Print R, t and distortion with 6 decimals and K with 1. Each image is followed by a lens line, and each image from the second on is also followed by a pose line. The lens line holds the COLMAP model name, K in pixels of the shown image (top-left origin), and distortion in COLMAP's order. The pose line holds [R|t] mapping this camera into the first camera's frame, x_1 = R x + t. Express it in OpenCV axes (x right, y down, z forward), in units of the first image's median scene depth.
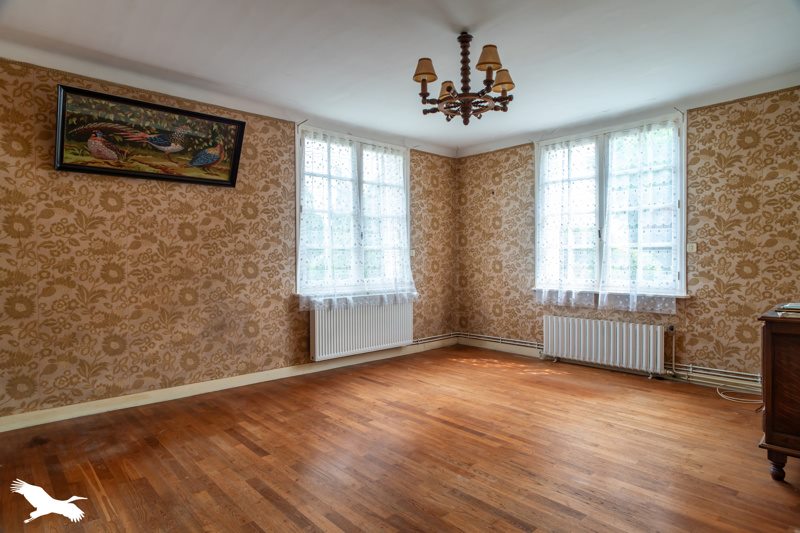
lens RADIAL K [[456.5, 0, 401.0], [0, 456.5, 264.5], [0, 0, 1]] dist [0.003890, 0.001597]
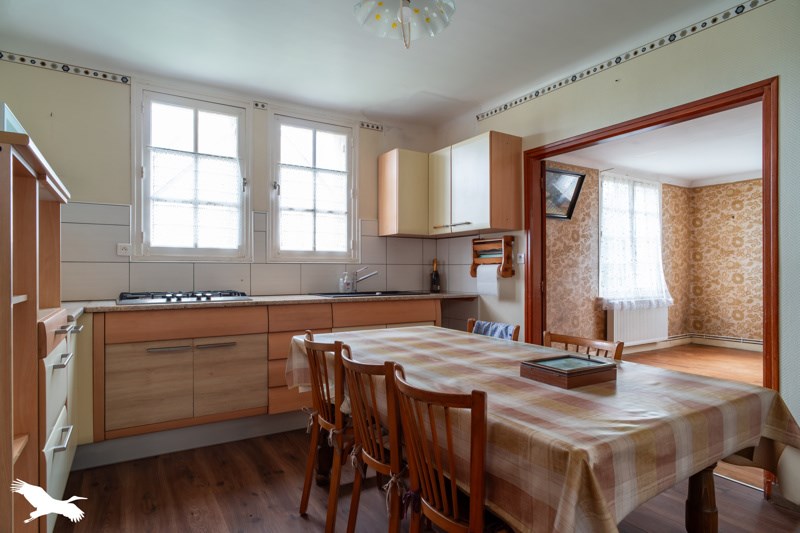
lens RADIAL K [[456.5, 0, 400.1], [0, 456.5, 269.9], [0, 0, 1]] dist [0.003890, 0.001597]
pose [[0.984560, 0.006539, -0.174926, -0.458493], [-0.008975, 0.999873, -0.013138, 0.005745], [0.174818, 0.014505, 0.984494, -0.342397]]
